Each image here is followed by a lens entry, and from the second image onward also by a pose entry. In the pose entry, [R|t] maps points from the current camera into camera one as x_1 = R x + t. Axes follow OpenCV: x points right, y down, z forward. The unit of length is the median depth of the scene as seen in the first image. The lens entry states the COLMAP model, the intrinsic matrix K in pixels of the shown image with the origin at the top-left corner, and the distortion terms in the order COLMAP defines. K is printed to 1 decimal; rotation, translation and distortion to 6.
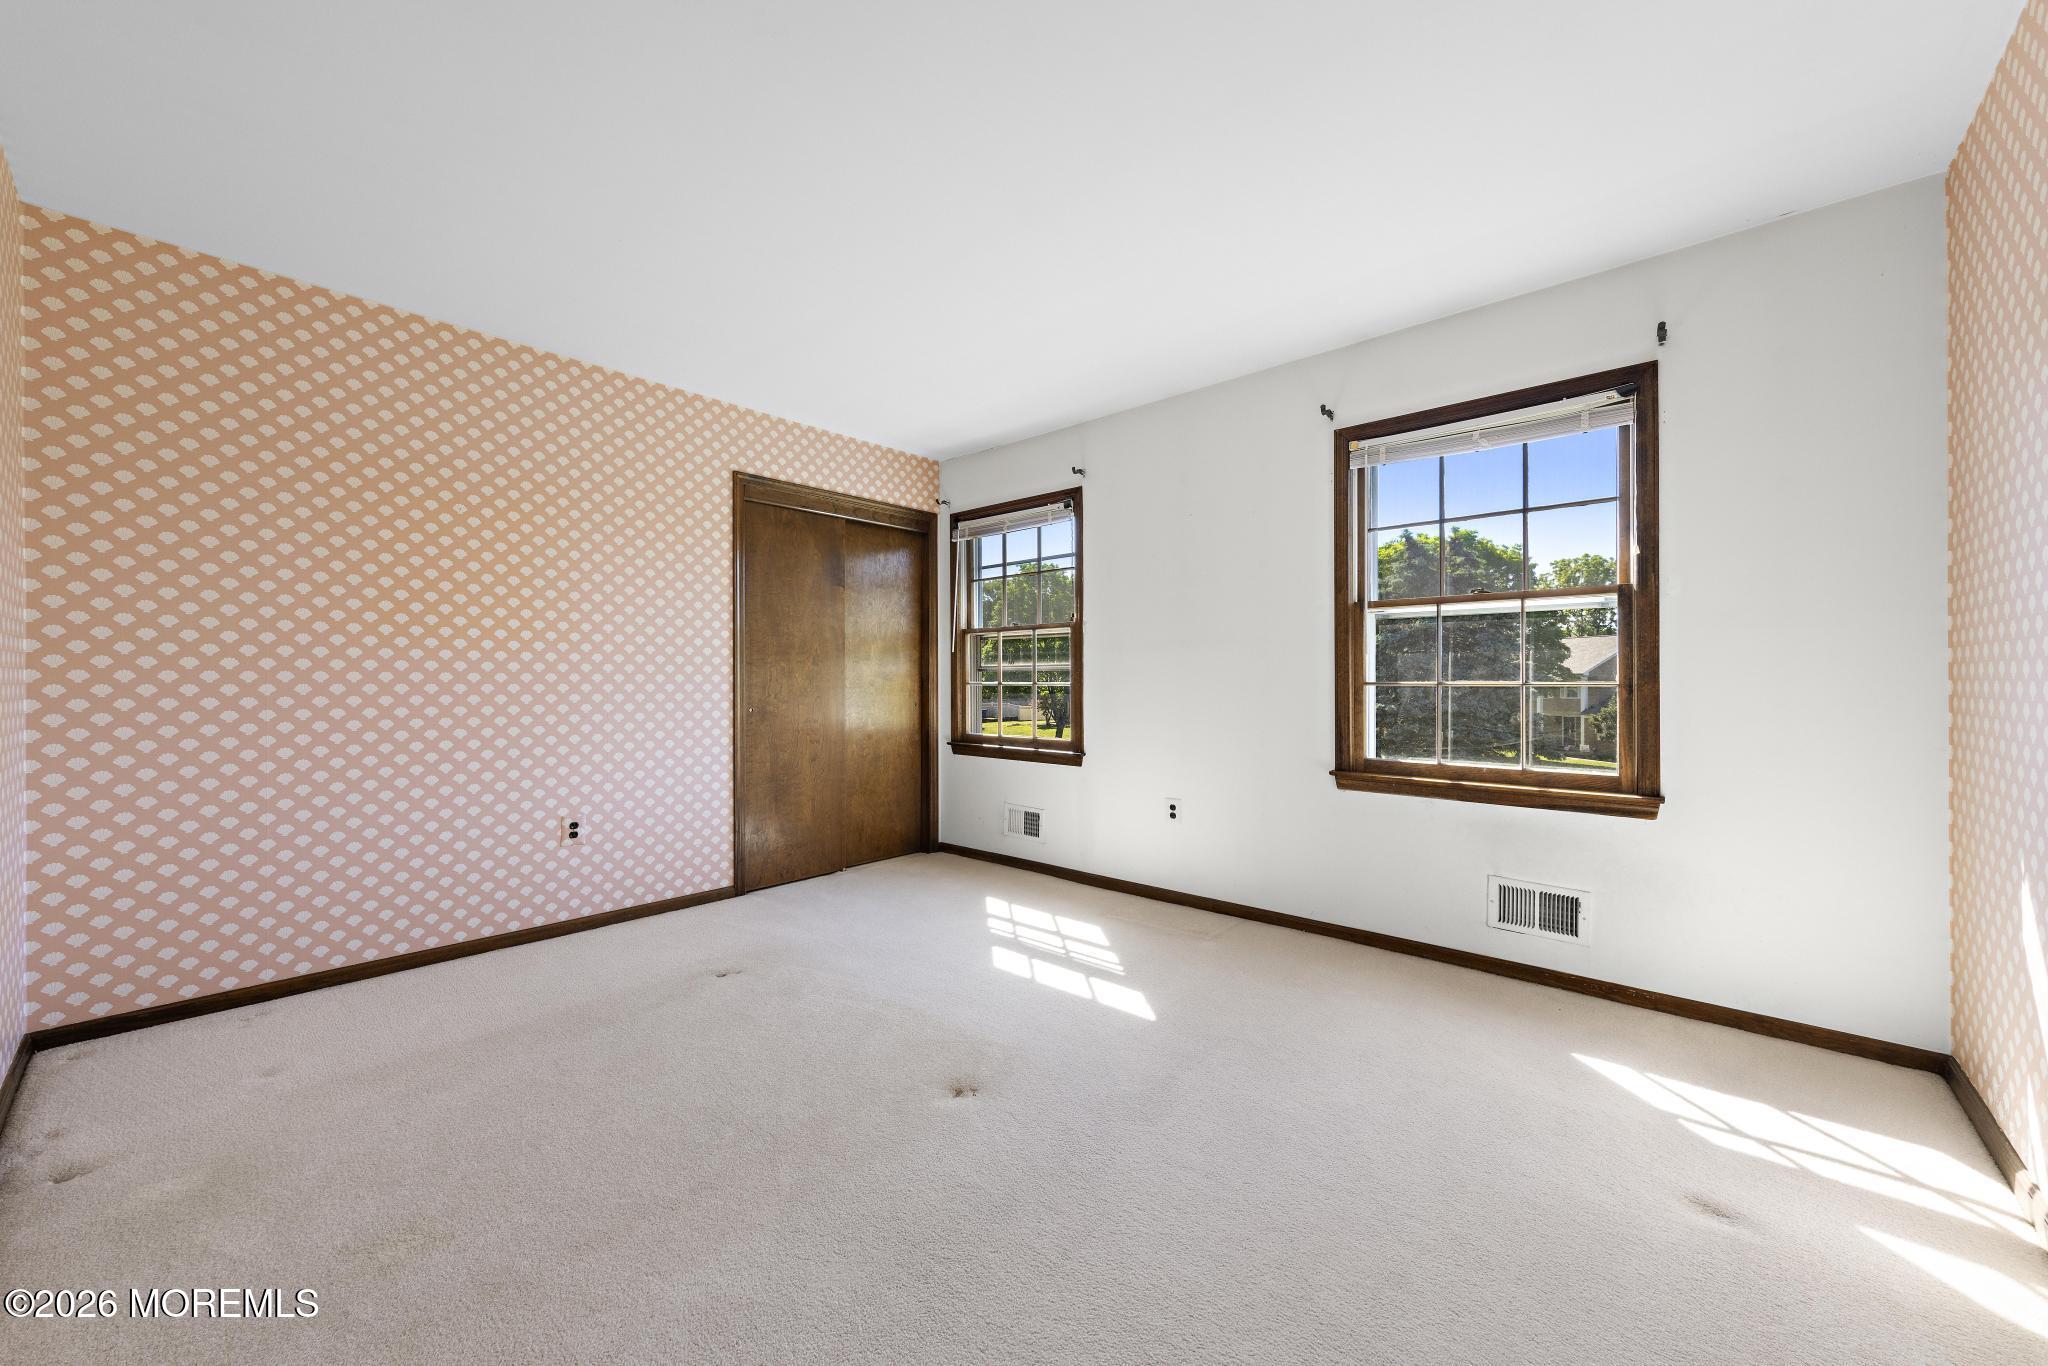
lens RADIAL K [[762.8, 0, 1027.3], [0, 762.8, 675.5], [0, 0, 1]] dist [0.006950, -0.000232]
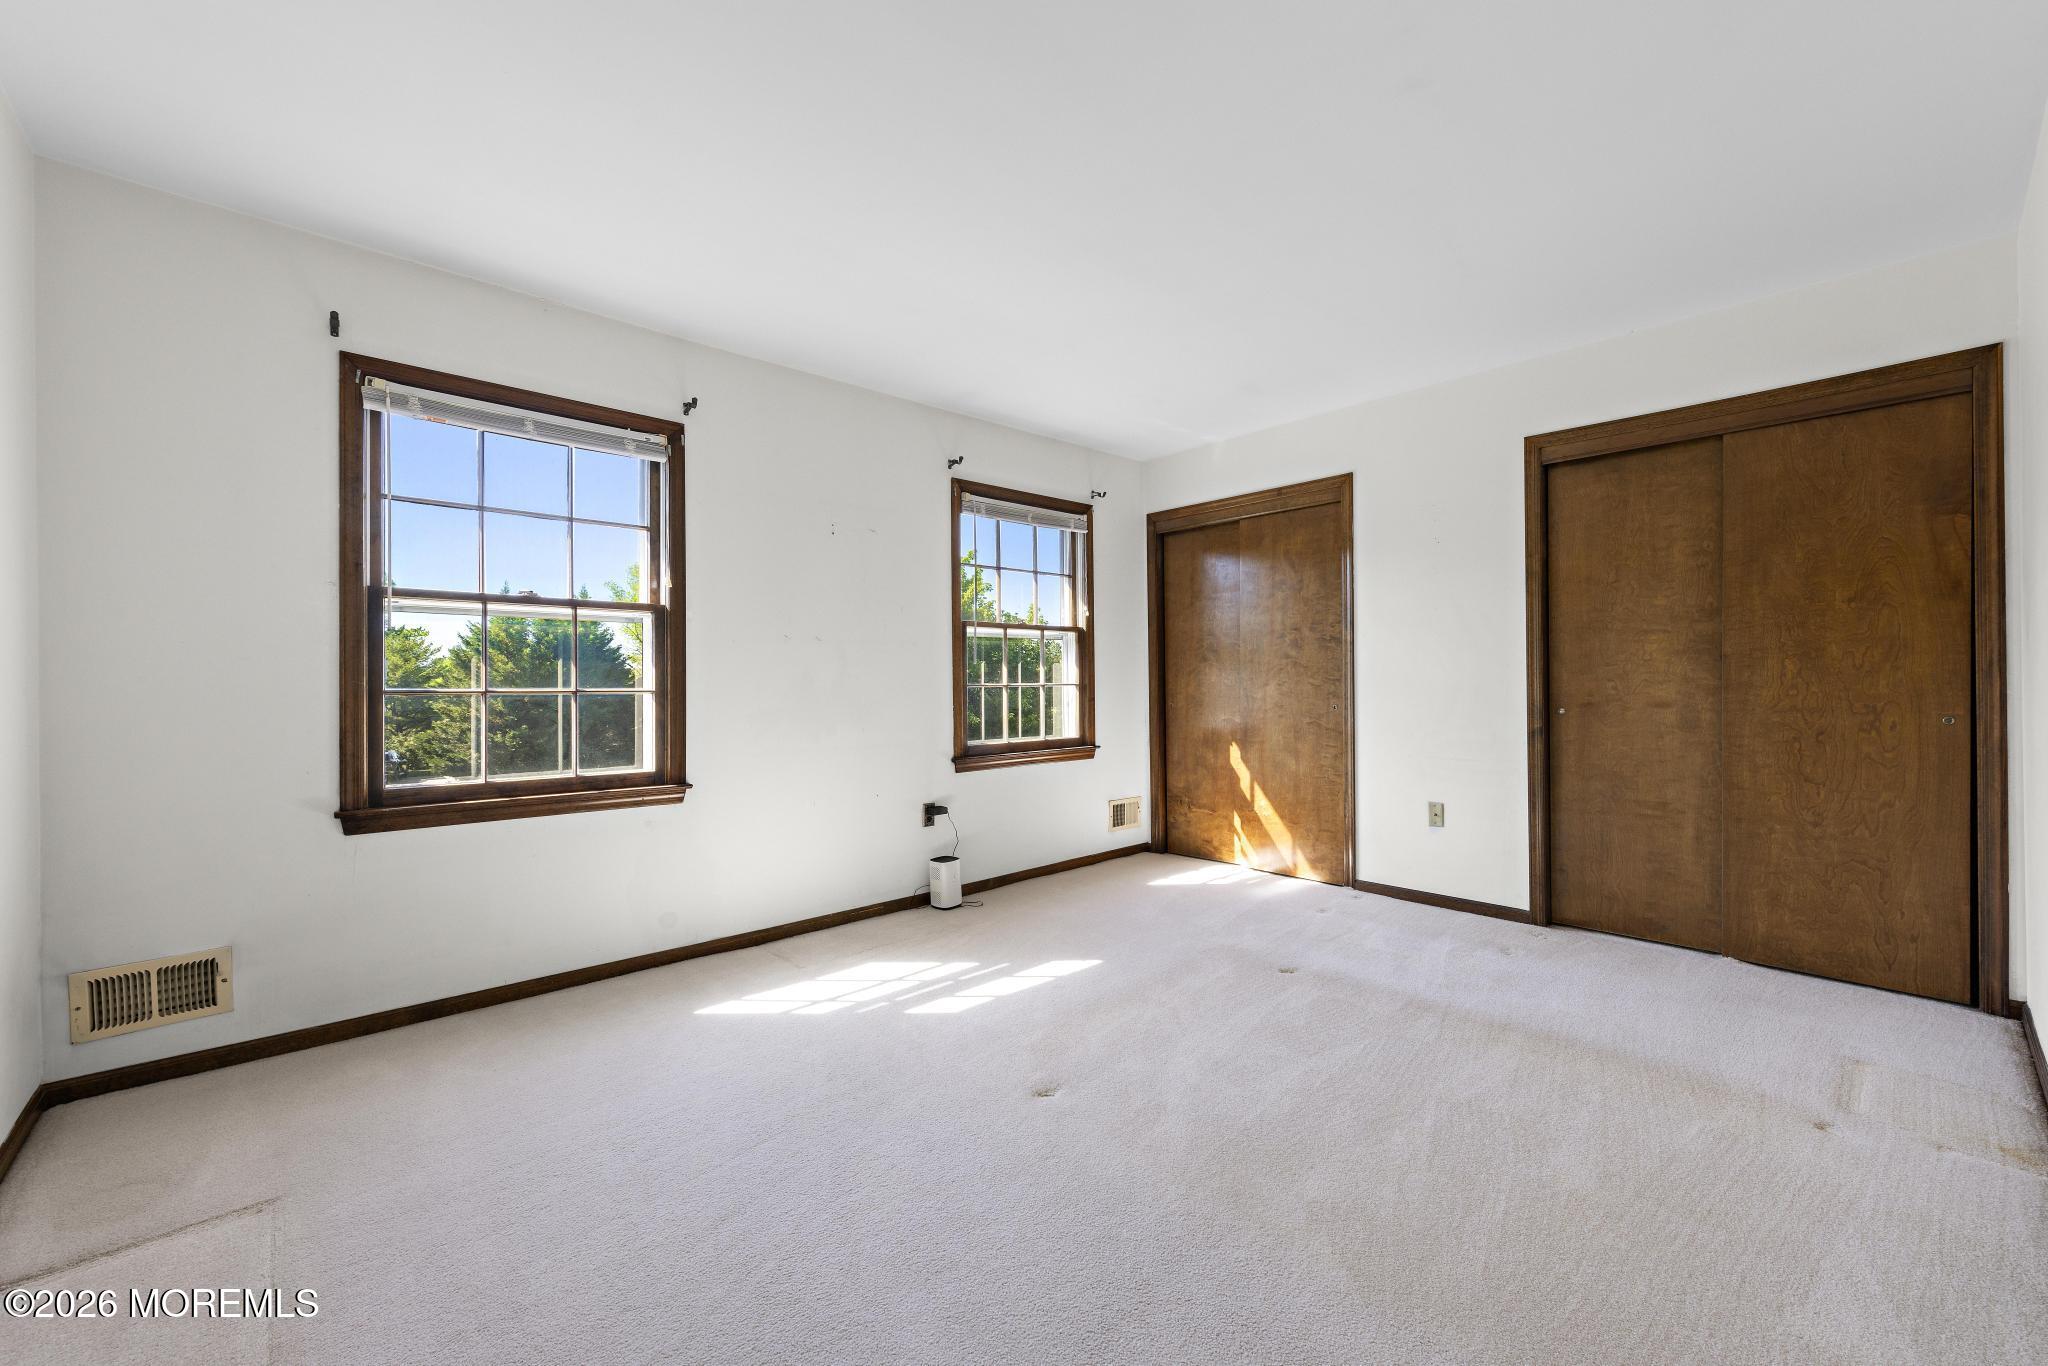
lens RADIAL K [[800.4, 0, 1025.4], [0, 800.4, 676.8], [0, 0, 1]] dist [0.004964, -0.000109]
pose [[0.093906, 0.008288, 0.995547, -0.536884], [0.004526, 0.999951, -0.008751, 0.004435], [-0.995571, 0.005327, 0.093864, 0.481901]]
